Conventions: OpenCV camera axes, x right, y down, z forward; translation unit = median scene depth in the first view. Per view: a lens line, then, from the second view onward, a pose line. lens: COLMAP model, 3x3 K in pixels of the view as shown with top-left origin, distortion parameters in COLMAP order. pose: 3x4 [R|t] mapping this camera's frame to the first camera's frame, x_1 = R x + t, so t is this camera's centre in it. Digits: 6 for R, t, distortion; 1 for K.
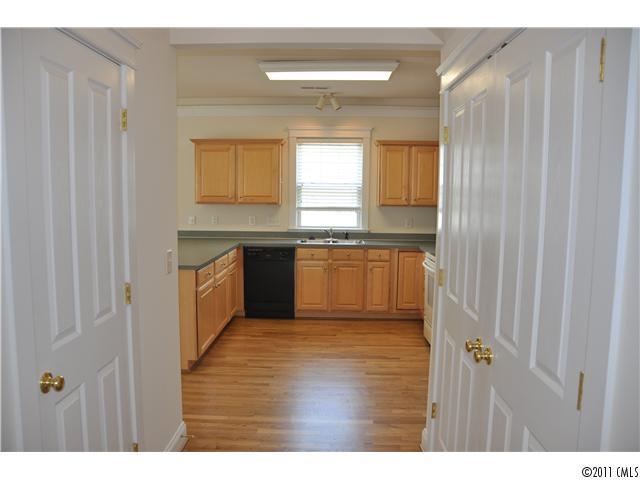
lens RADIAL K [[501.1, 0, 316.7], [0, 501.1, 225.7], [0, 0, 1]] dist [-0.105256, 0.007033]
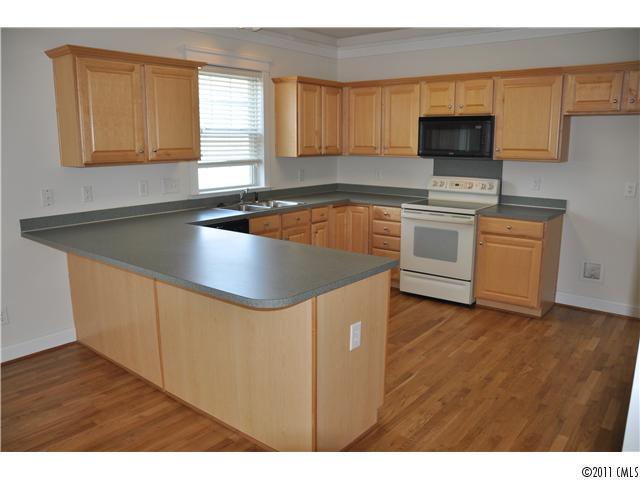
lens RADIAL K [[501.1, 0, 316.7], [0, 501.1, 225.7], [0, 0, 1]] dist [-0.105256, 0.007033]
pose [[0.614055, -0.144824, 0.775862, -0.516569], [0.065988, 0.989000, 0.132383, -0.033677], [-0.786500, -0.030093, 0.616857, 0.461481]]
